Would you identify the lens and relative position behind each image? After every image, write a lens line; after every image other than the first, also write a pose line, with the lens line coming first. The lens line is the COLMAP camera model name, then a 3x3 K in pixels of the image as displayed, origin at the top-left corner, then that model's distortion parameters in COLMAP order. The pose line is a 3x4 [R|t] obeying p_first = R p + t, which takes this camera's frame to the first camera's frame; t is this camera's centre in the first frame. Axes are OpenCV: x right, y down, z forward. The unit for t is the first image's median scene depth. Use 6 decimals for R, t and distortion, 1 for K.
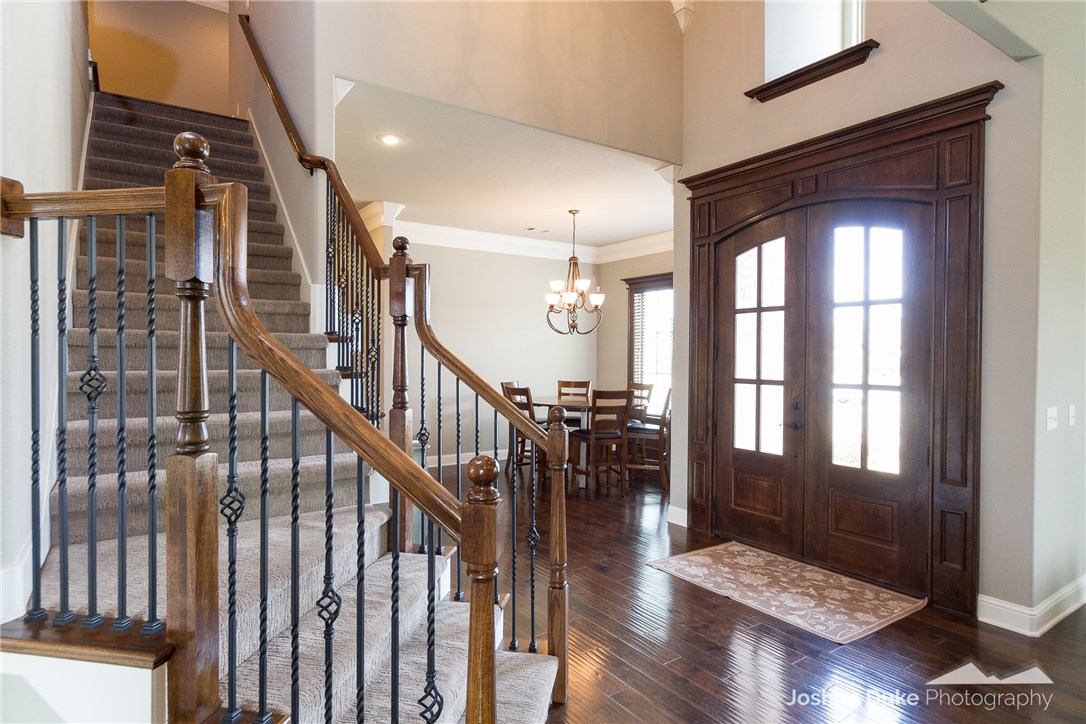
lens RADIAL K [[612.6, 0, 544.9], [0, 612.6, 360.2], [0, 0, 1]] dist [-0.000125, 0.000251]
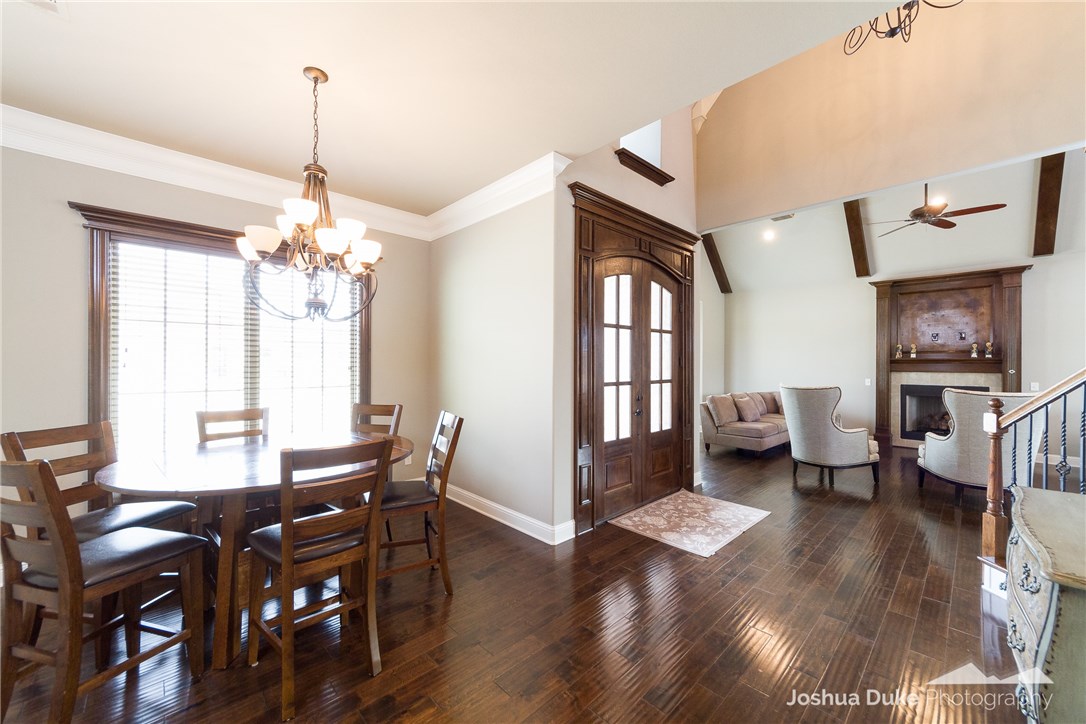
lens RADIAL K [[409.5, 0, 549.8], [0, 409.5, 361.5], [0, 0, 1]] dist [-0.000598, -0.000140]
pose [[-0.152350, -0.000580, 0.988326, -0.479469], [0.006731, 0.999976, 0.001624, -0.012334], [-0.988304, 0.006900, -0.152343, 1.321610]]
